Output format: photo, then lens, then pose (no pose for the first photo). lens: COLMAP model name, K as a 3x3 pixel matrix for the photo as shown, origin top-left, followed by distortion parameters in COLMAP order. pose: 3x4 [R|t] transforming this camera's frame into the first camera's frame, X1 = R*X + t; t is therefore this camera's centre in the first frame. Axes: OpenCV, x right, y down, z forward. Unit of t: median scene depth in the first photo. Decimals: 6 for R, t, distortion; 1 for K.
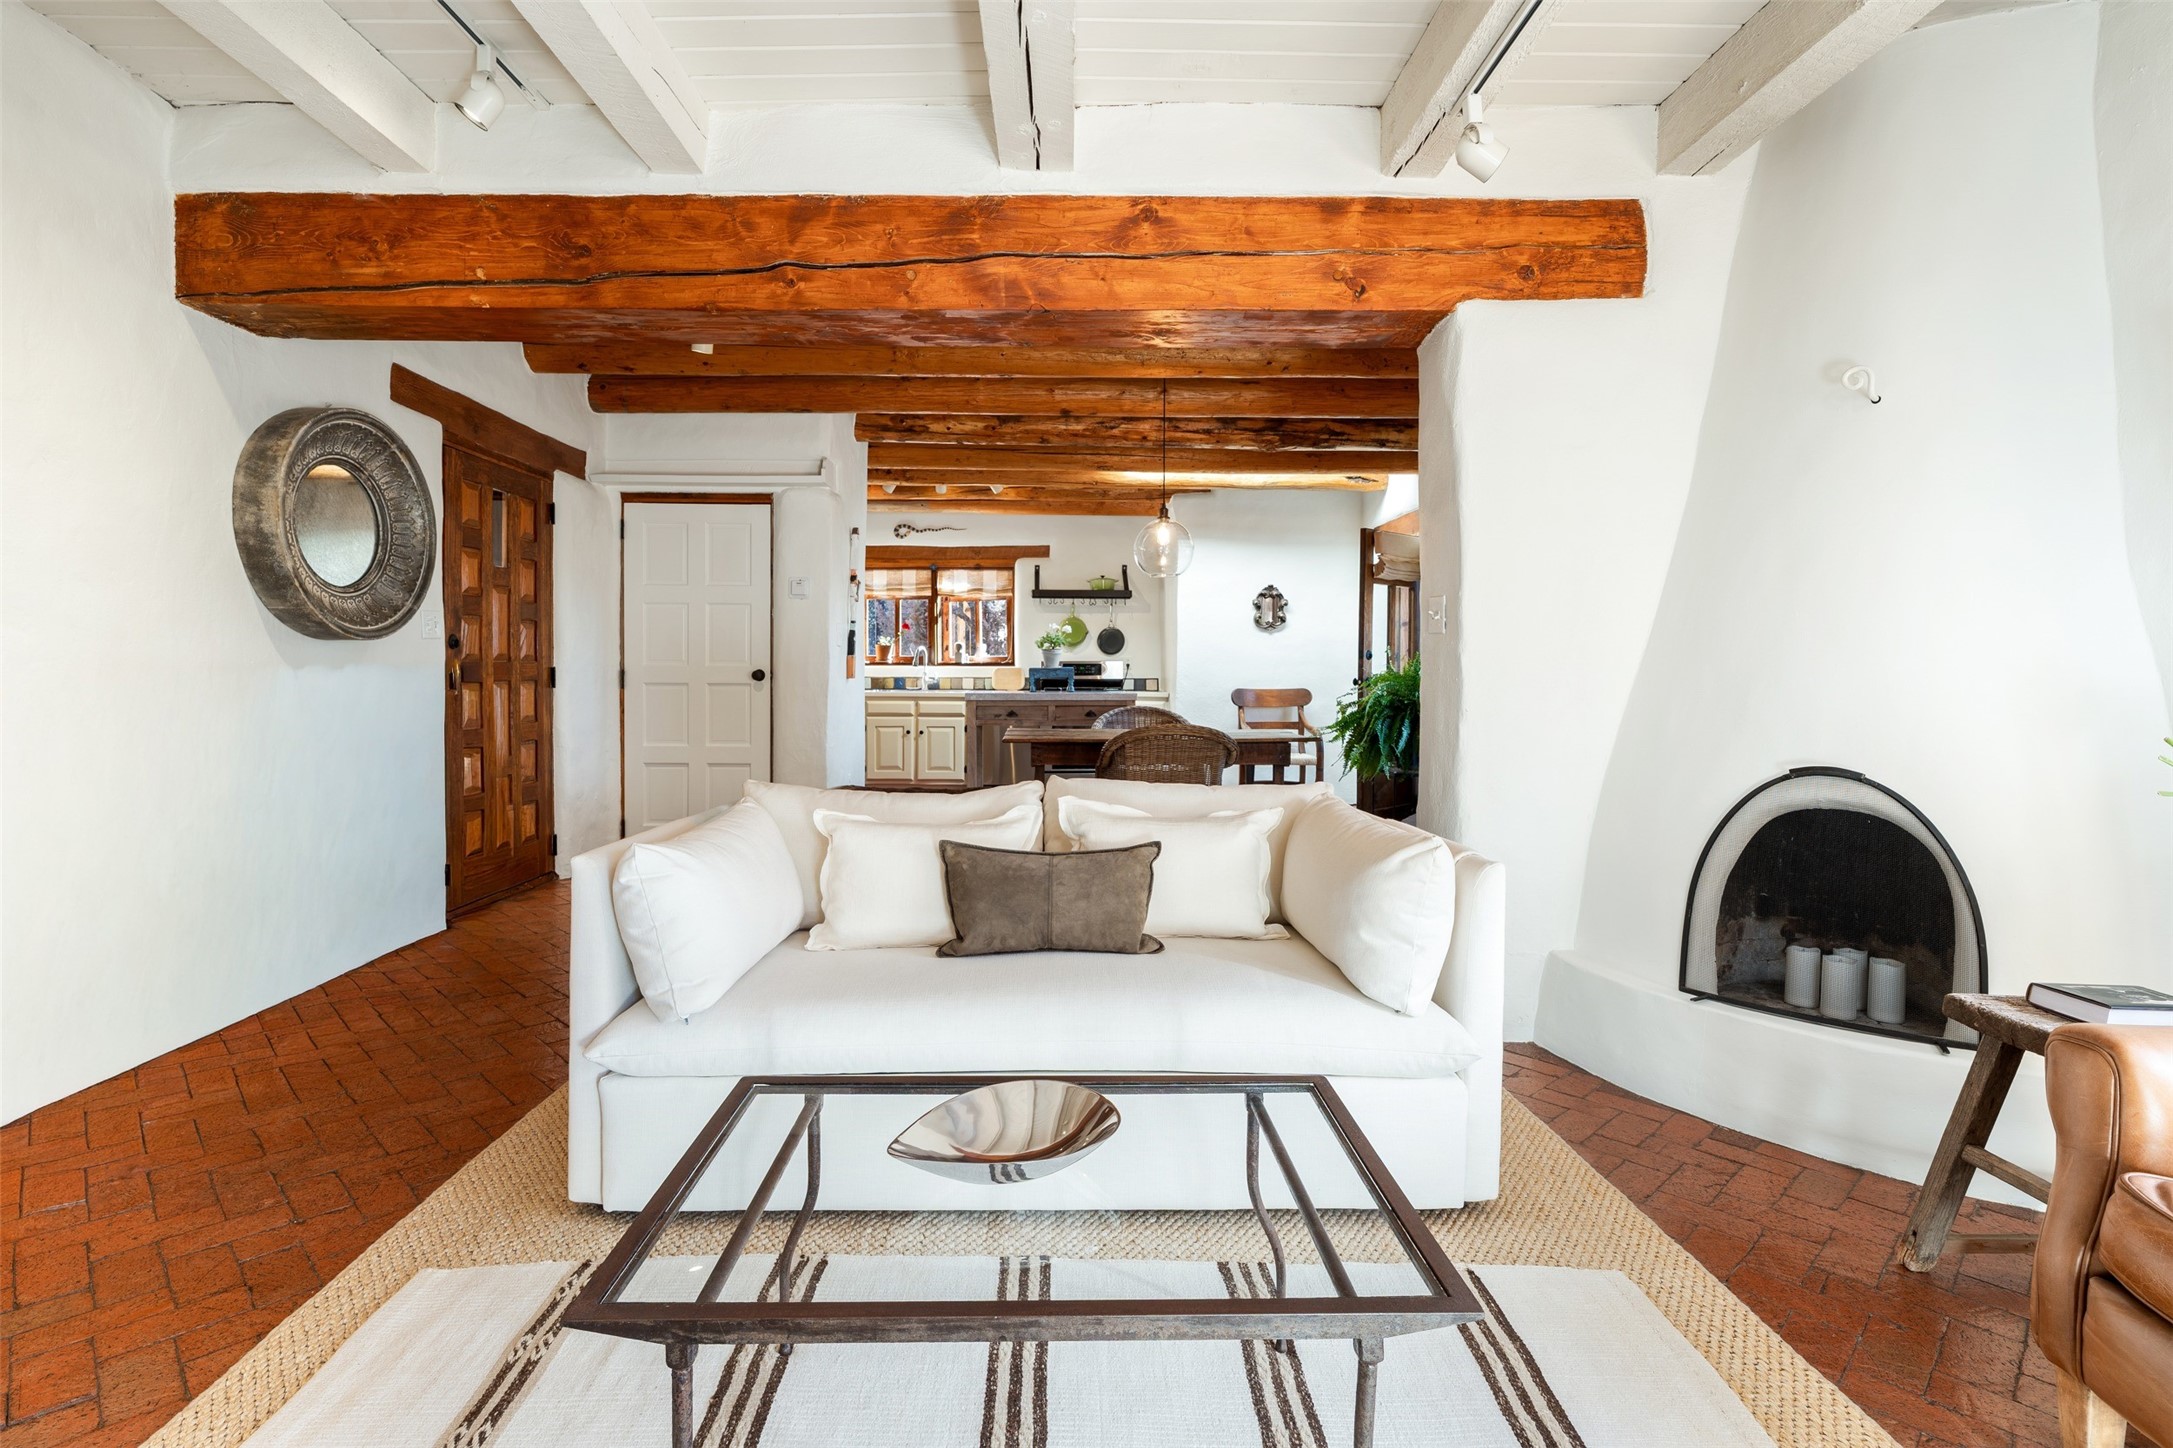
lens RADIAL K [[1038.5, 0, 1081.0], [0, 1038.5, 697.8], [0, 0, 1]] dist [-0.003961, 0.004055]
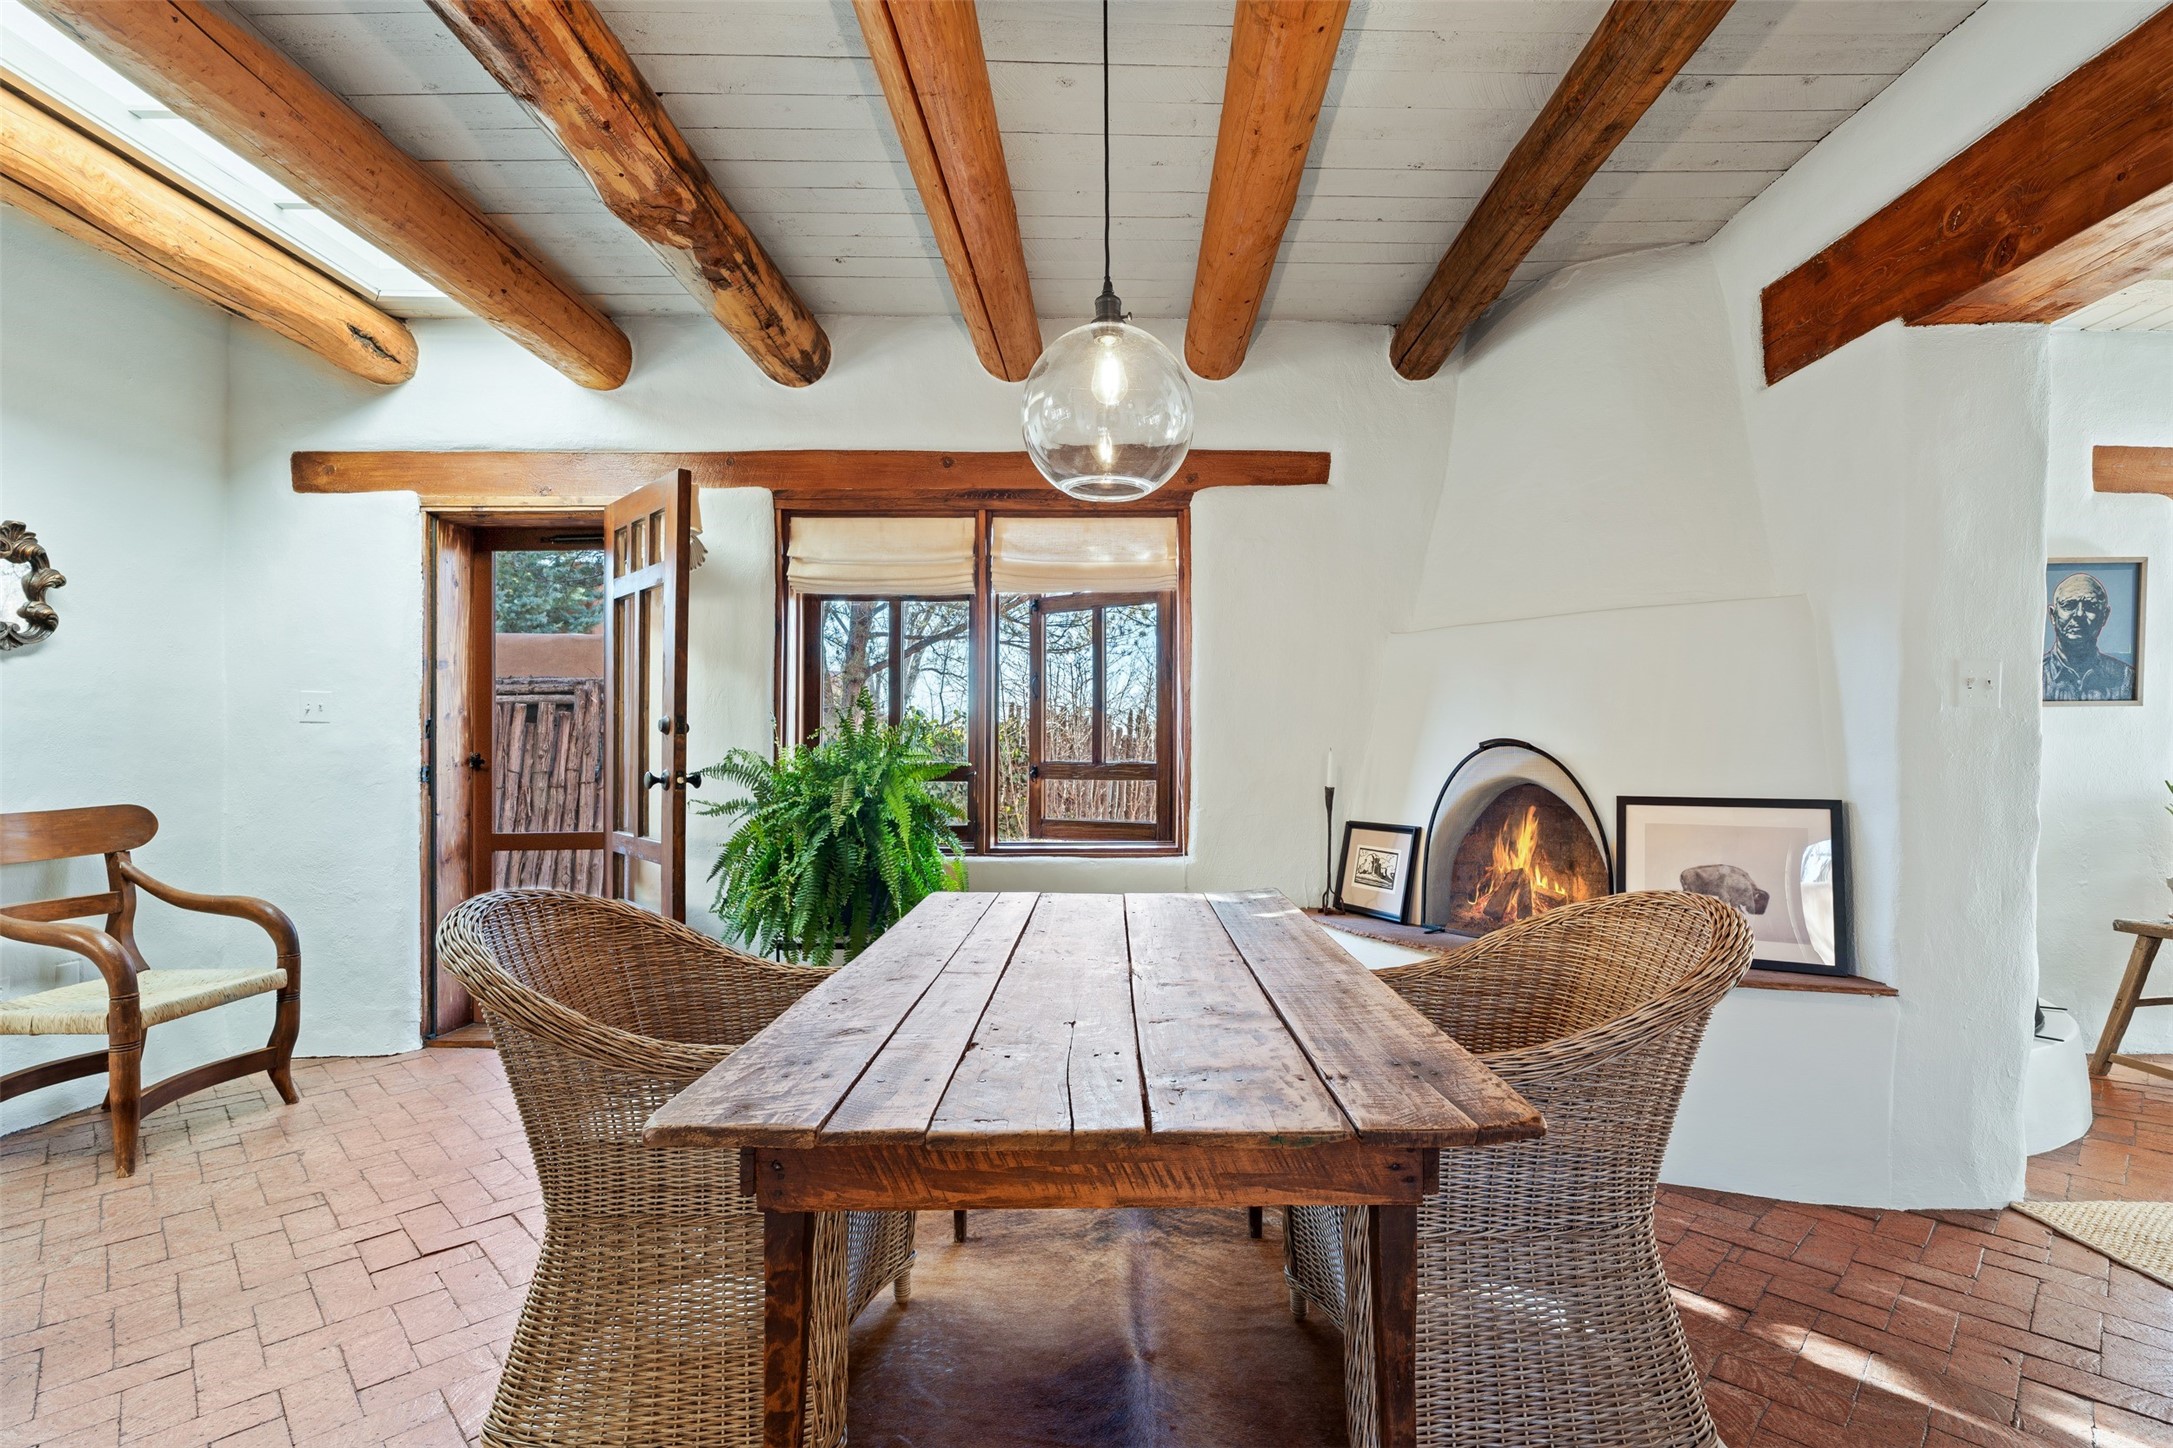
lens RADIAL K [[998.2, 0, 1122.1], [0, 998.2, 734.4], [0, 0, 1]] dist [-0.008385, 0.003710]
pose [[0.007218, 0.010273, 0.999921, -0.443833], [0.031451, 0.999450, -0.010496, -0.056688], [-0.999479, 0.031525, 0.006891, 1.747376]]
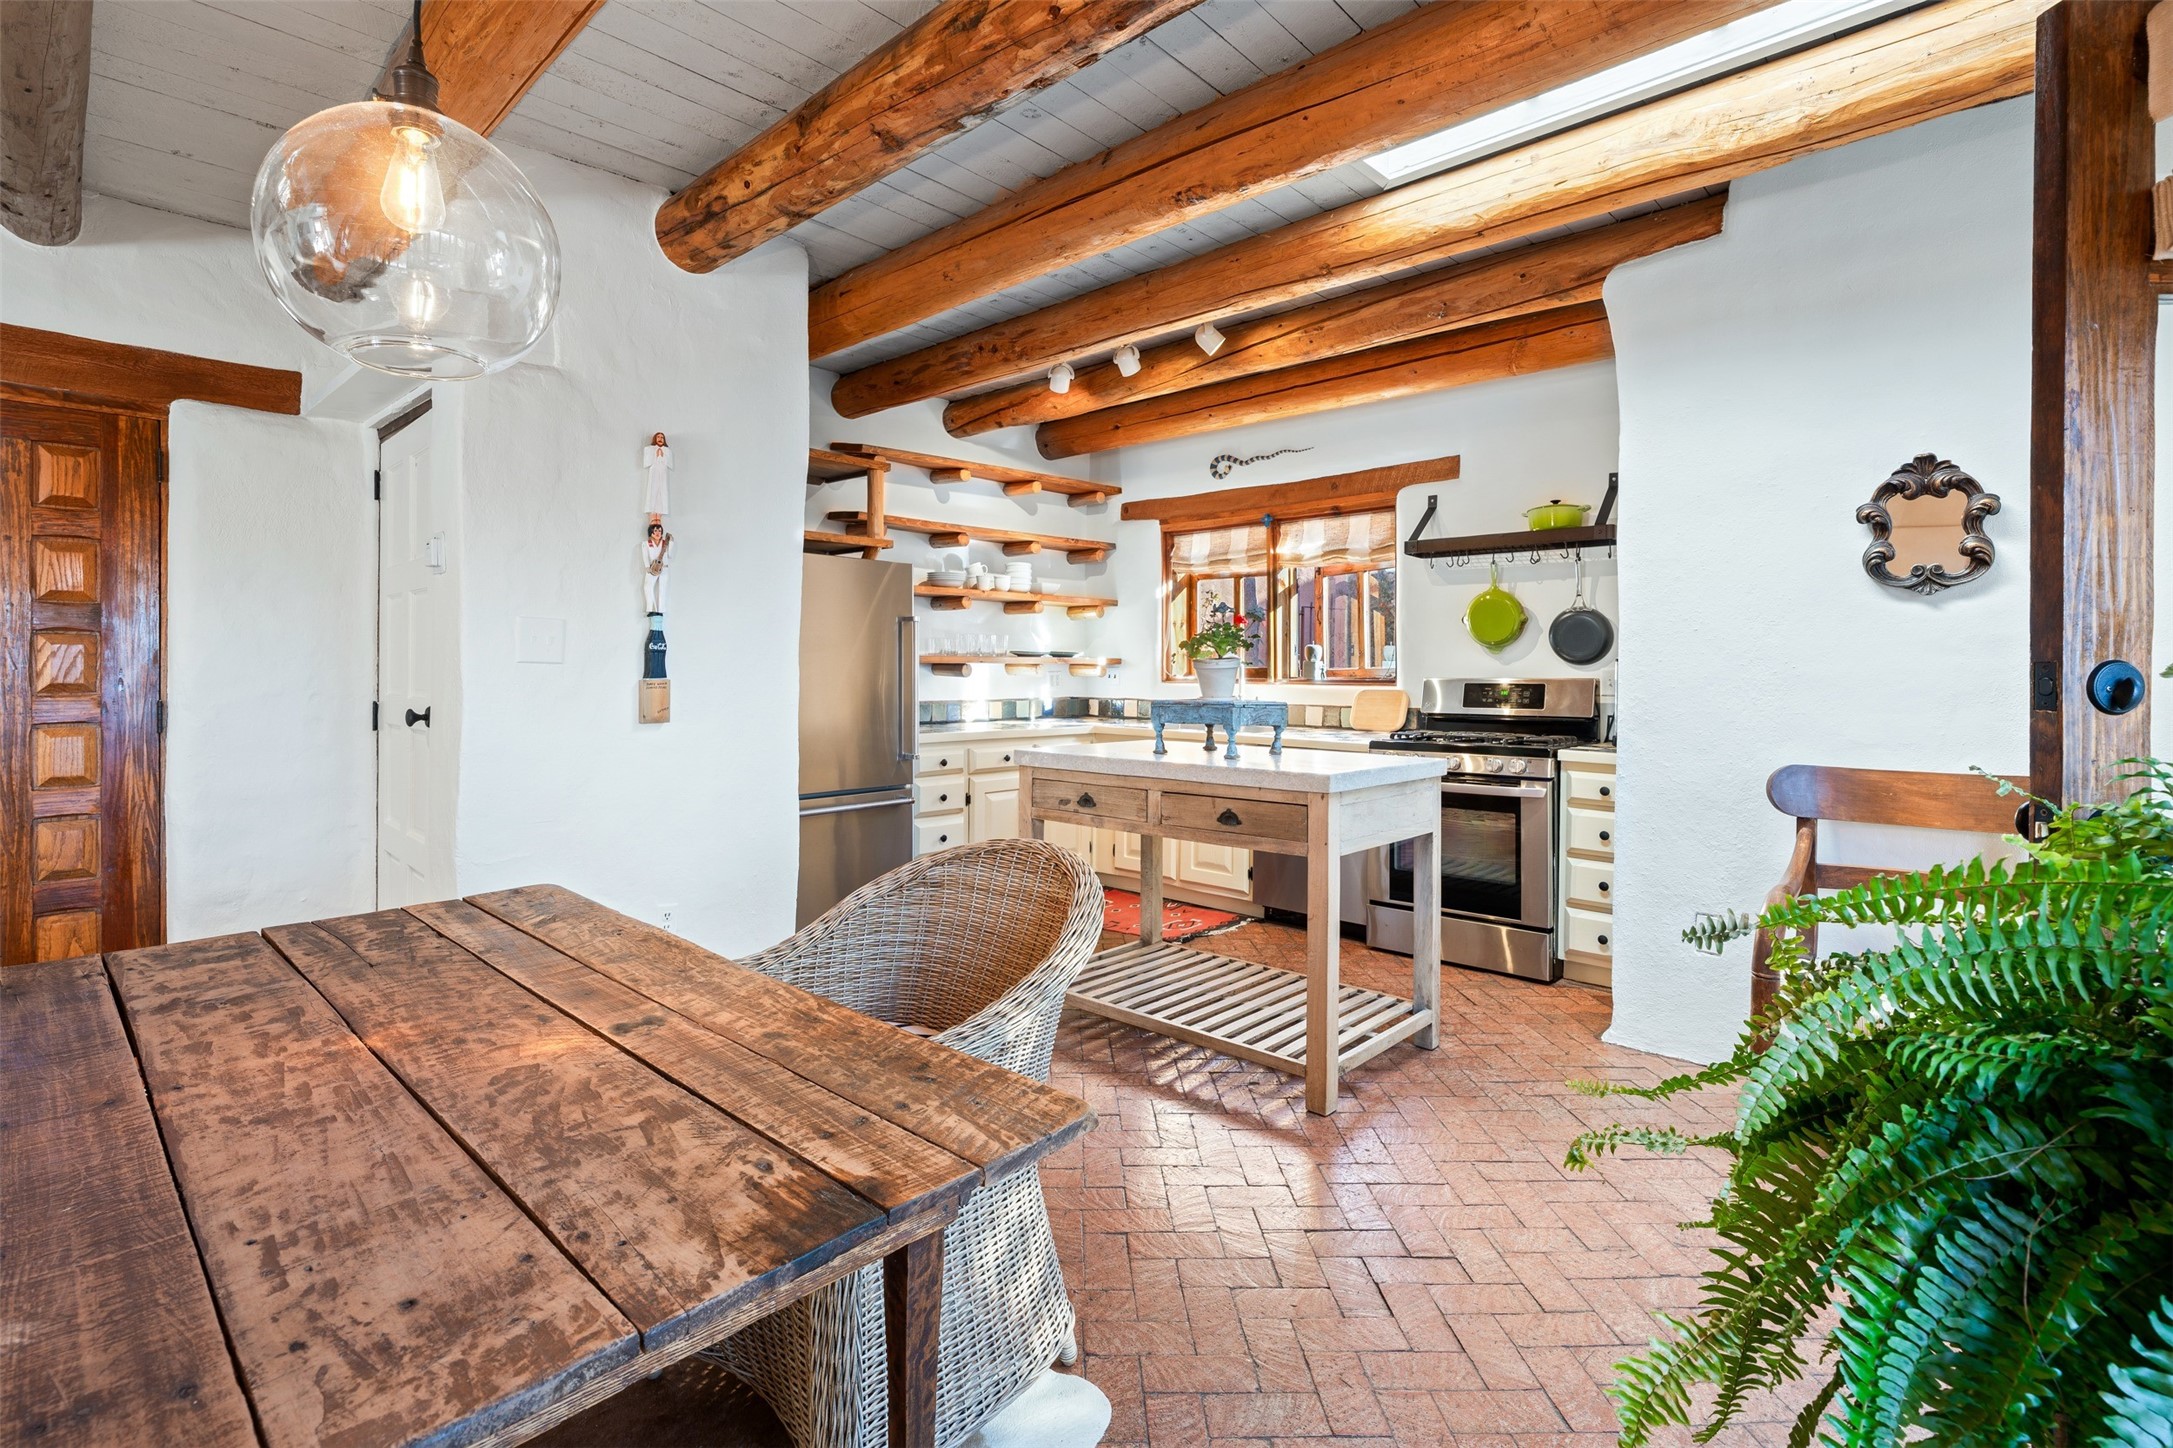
lens RADIAL K [[998.2, 0, 1096.3], [0, 998.2, 664.2], [0, 0, 1]] dist [-0.008385, 0.003710]
pose [[0.713130, -0.003015, -0.701026, 0.611651], [-0.019702, 0.999510, -0.024341, -0.084882], [0.700755, 0.031170, 0.712720, 1.688821]]
